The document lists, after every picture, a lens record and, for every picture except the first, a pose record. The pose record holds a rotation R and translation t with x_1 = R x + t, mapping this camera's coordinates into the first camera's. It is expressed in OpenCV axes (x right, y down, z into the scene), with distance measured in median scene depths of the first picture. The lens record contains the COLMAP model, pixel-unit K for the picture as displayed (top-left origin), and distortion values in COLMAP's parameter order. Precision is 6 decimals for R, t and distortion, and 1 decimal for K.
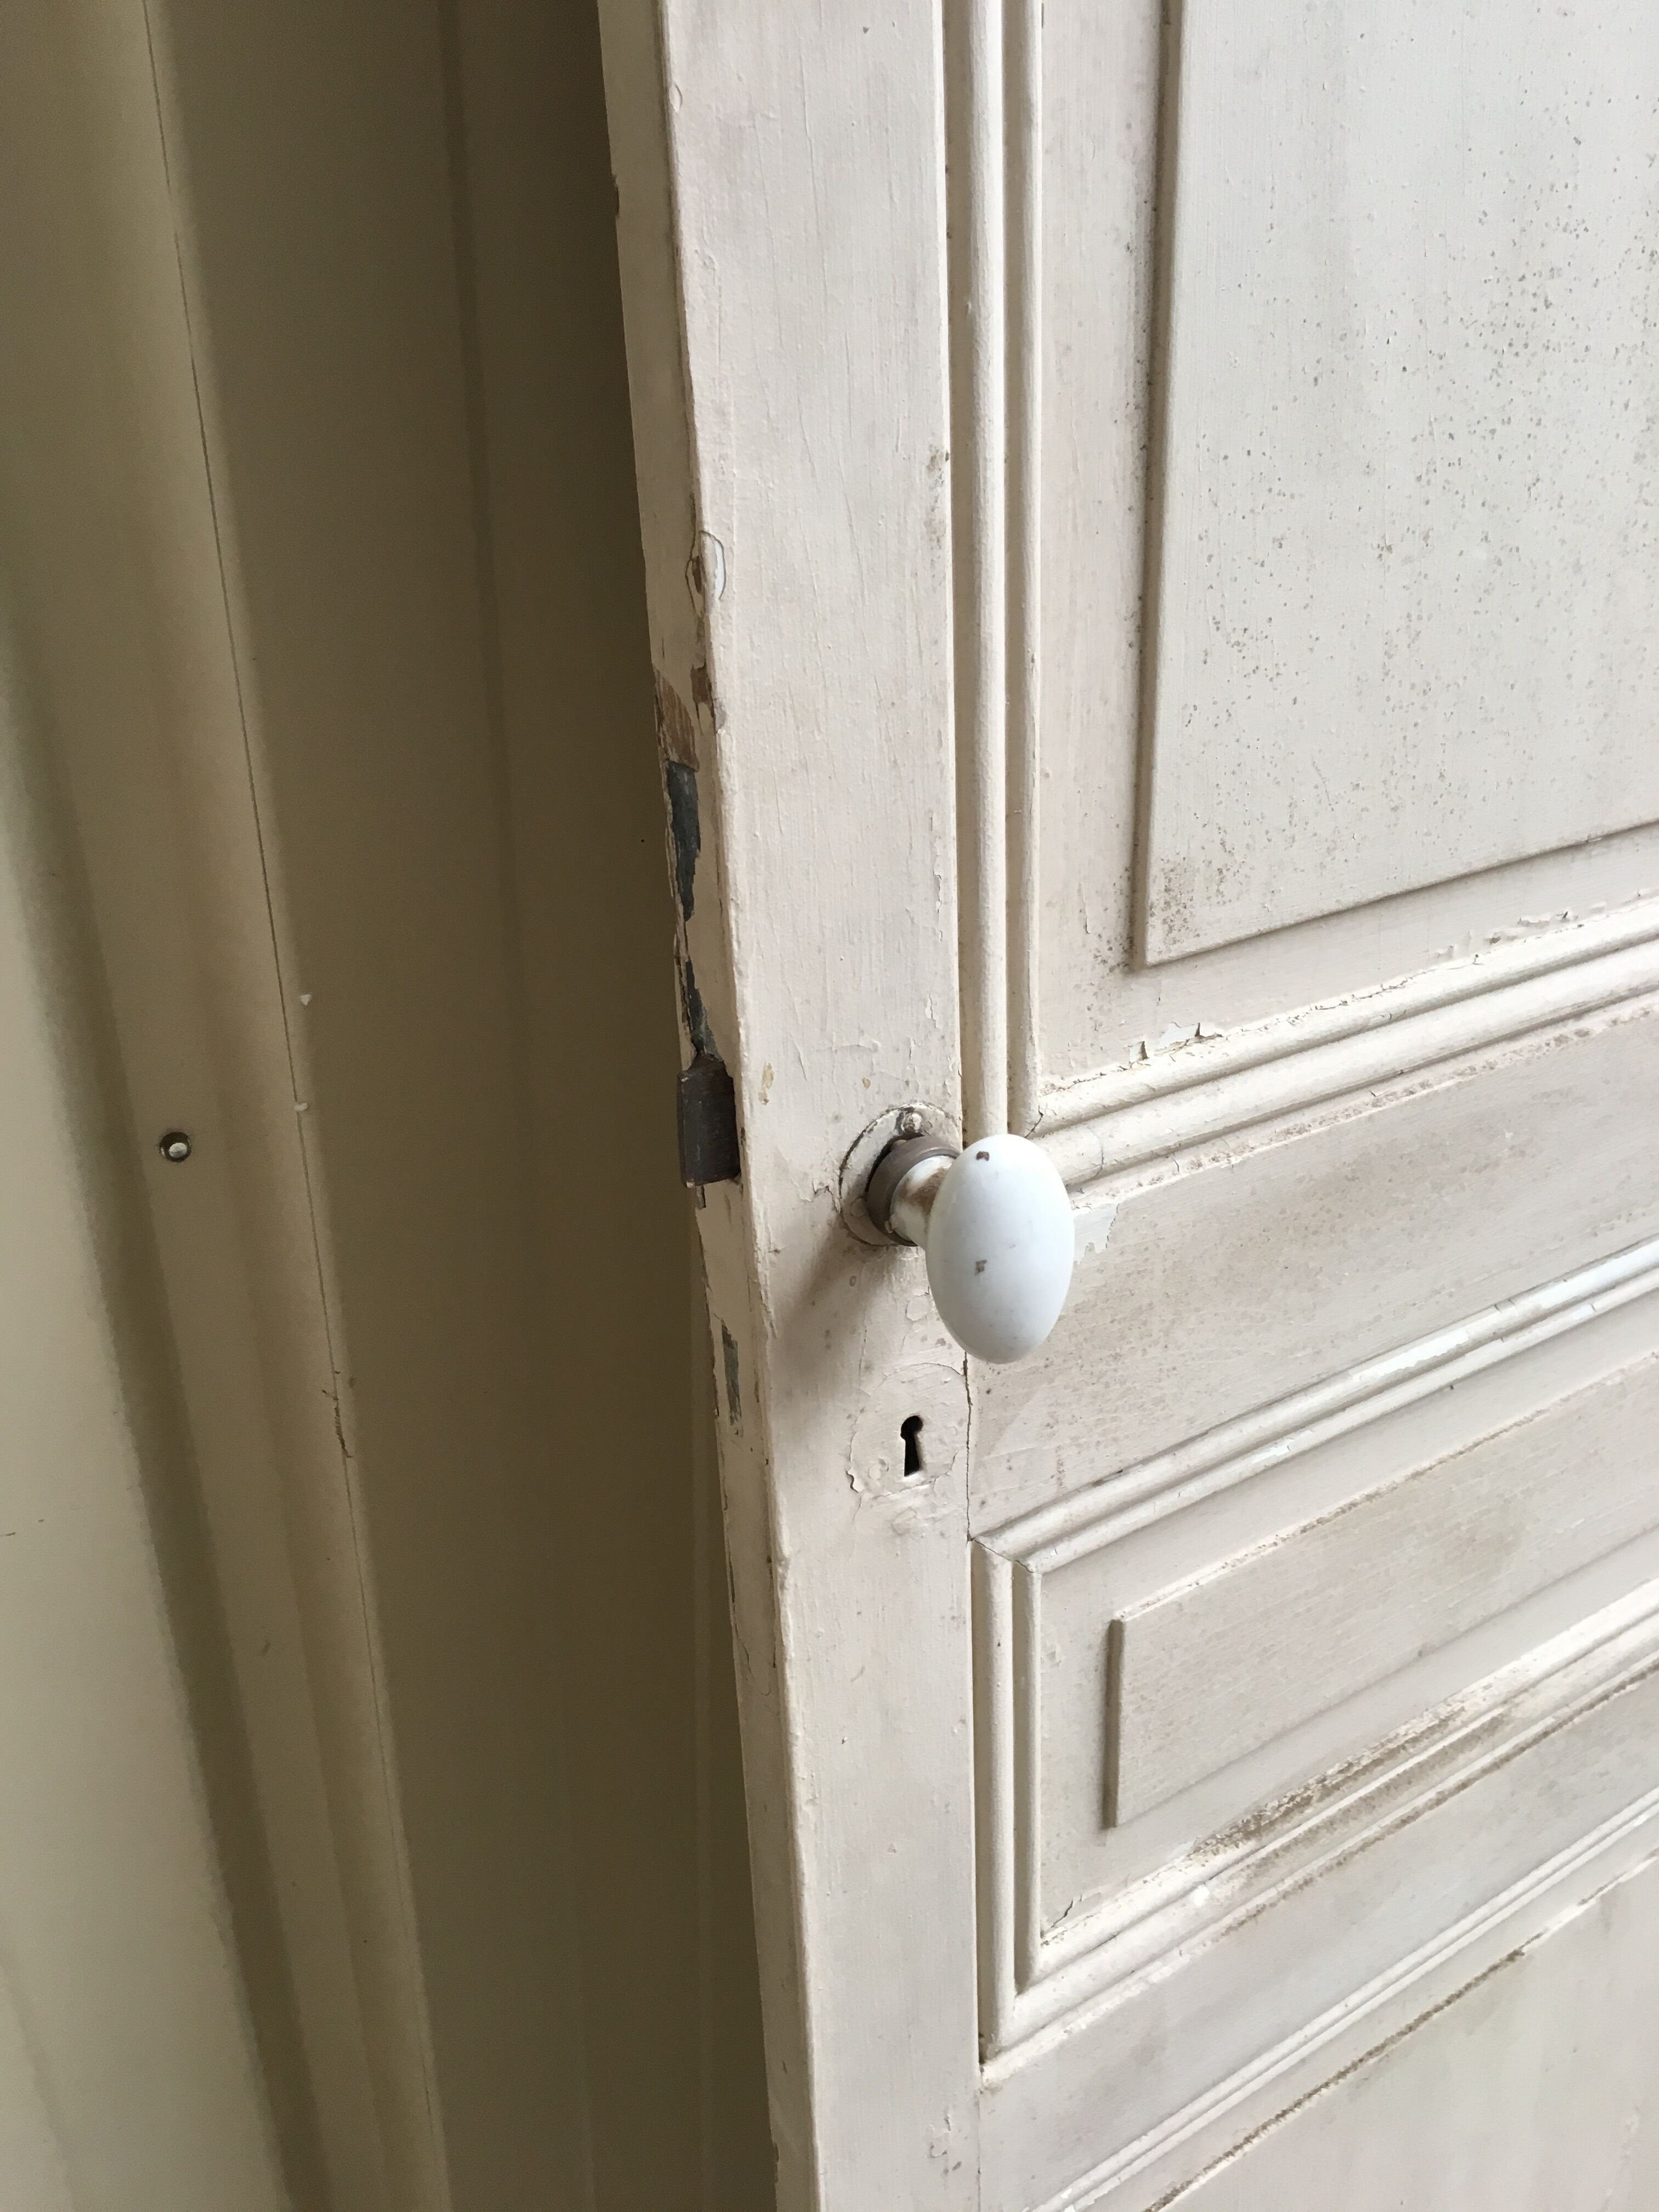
lens RADIAL K [[1856.8, 0, 826.0], [0, 1856.8, 1106.4], [0, 0, 1]] dist [0.059127, -0.076078]
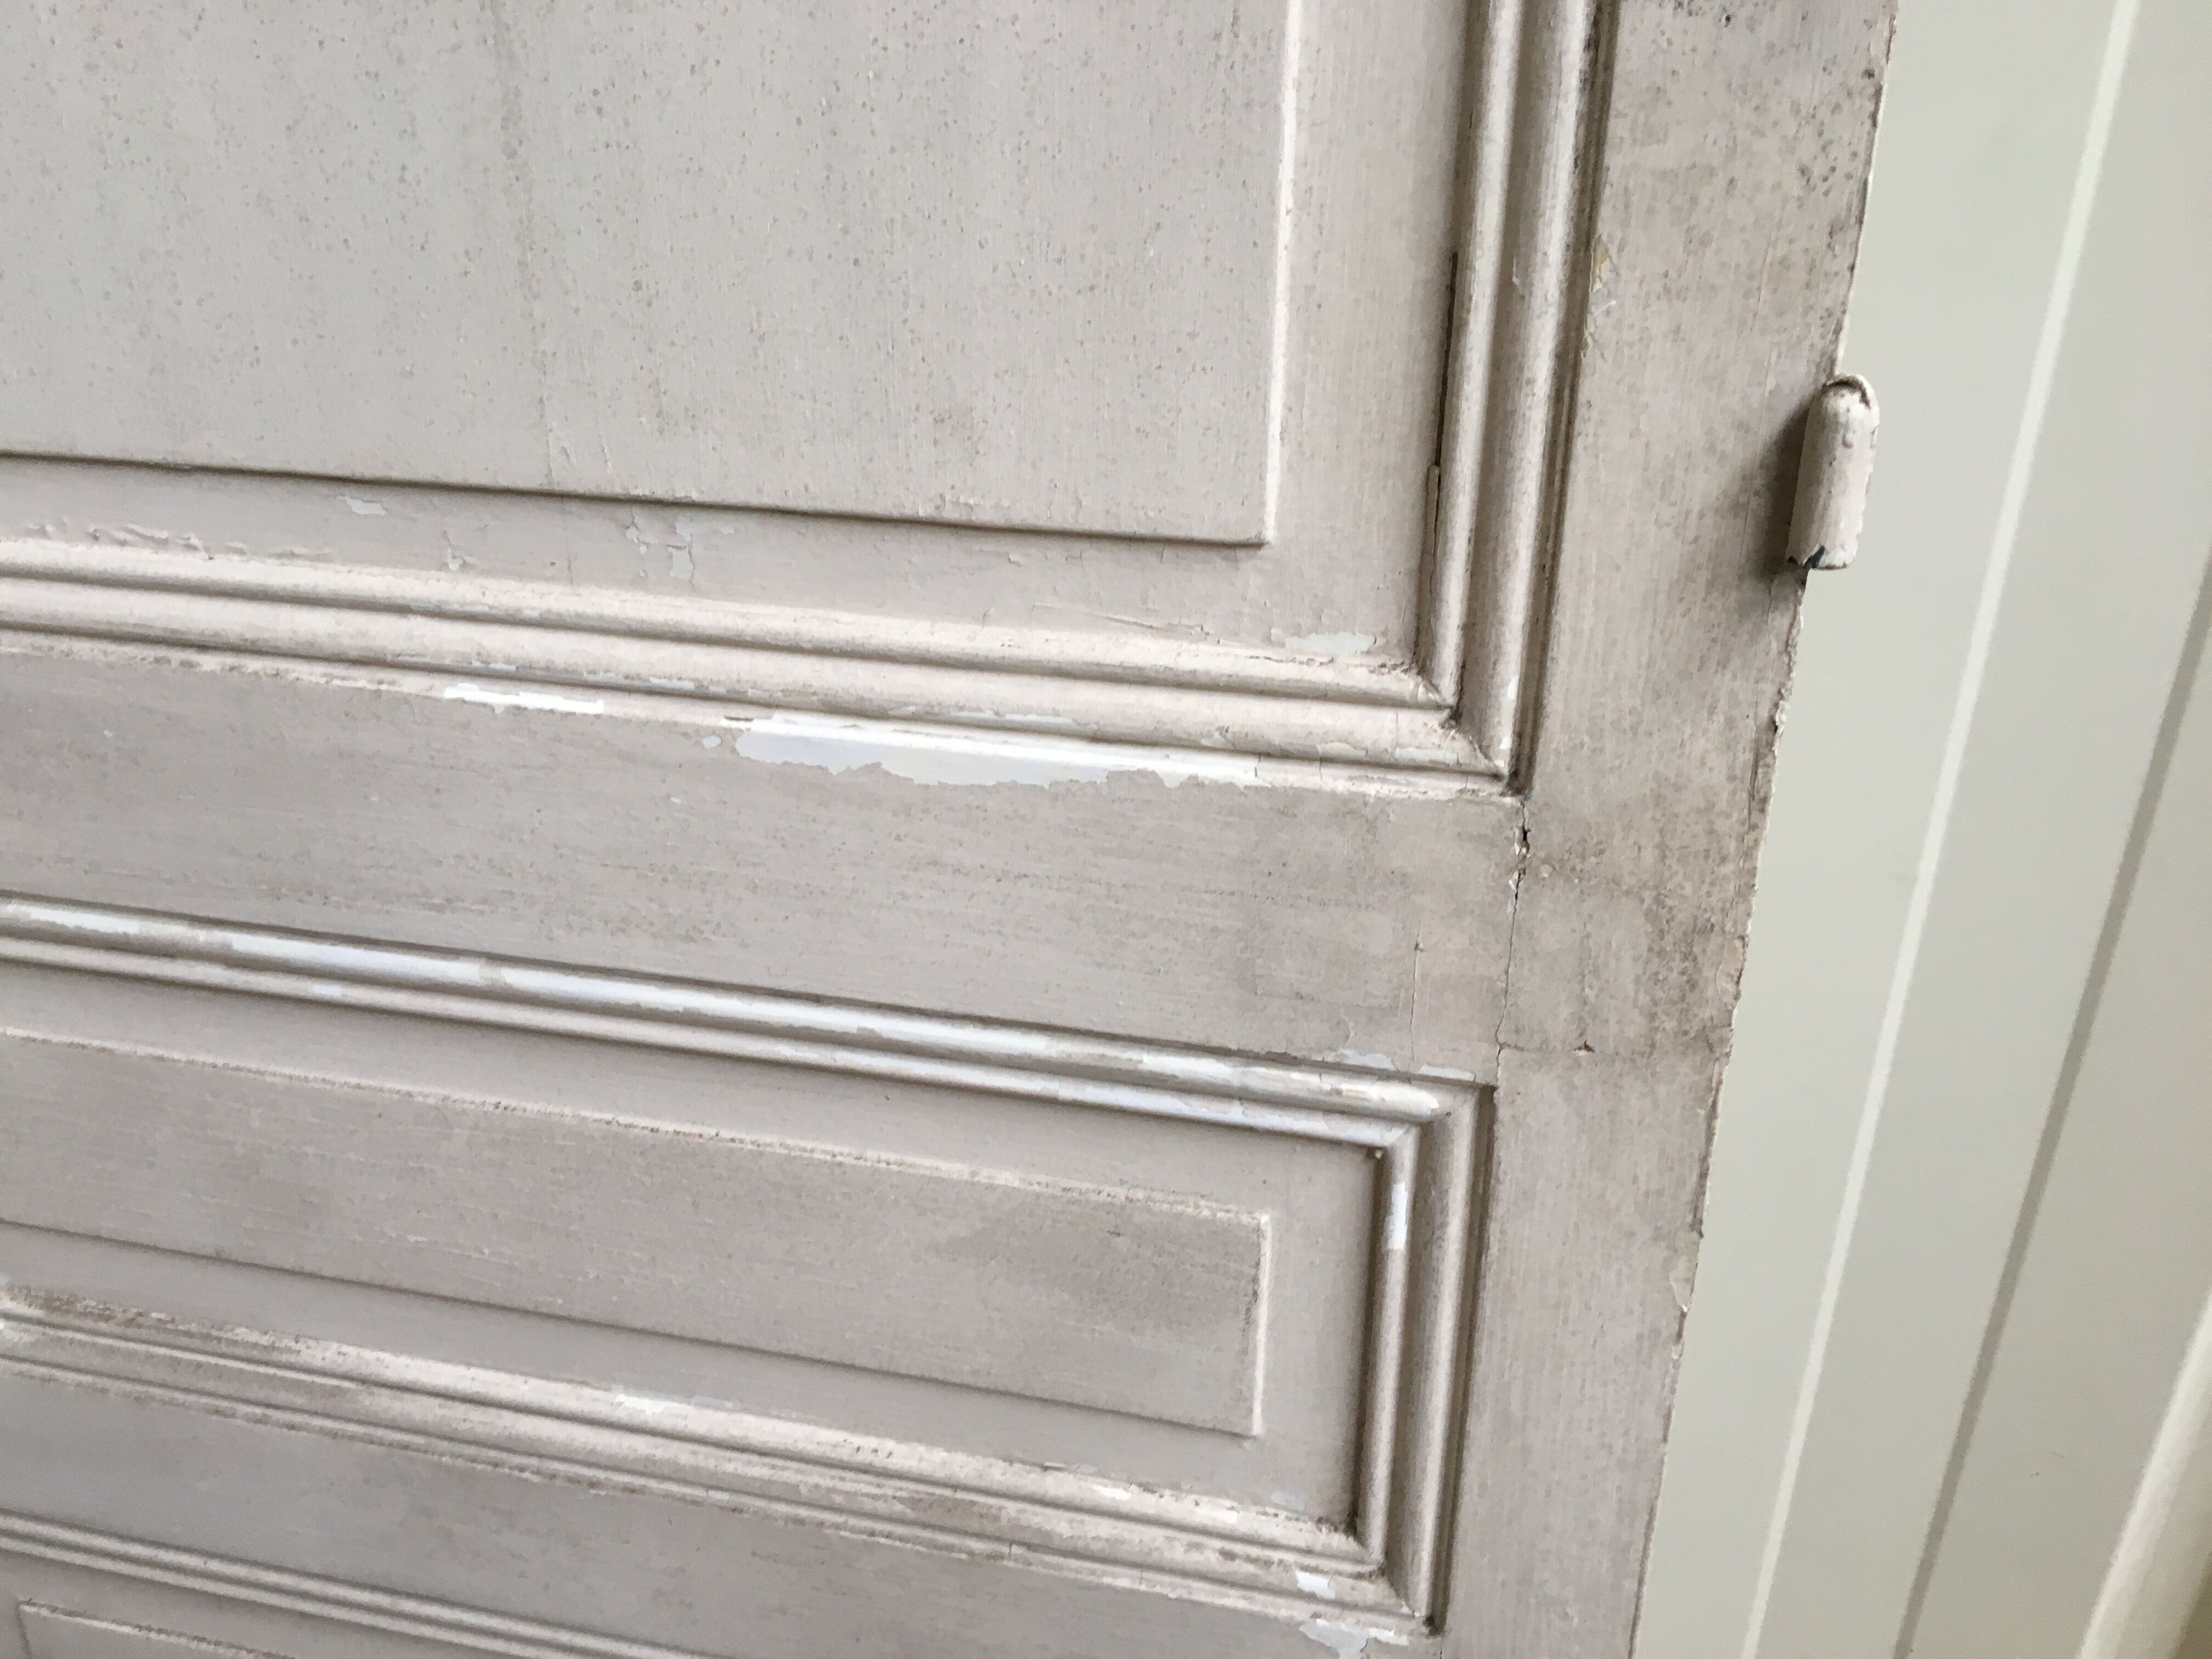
lens RADIAL K [[1856.8, 0, 1100.6], [0, 1856.8, 827.6], [0, 0, 1]] dist [0.059127, -0.076078]
pose [[0.696392, 0.327528, -0.638564, 1.371557], [-0.329731, 0.936332, 0.120665, -0.231867], [0.637429, 0.126525, 0.760050, 0.556758]]
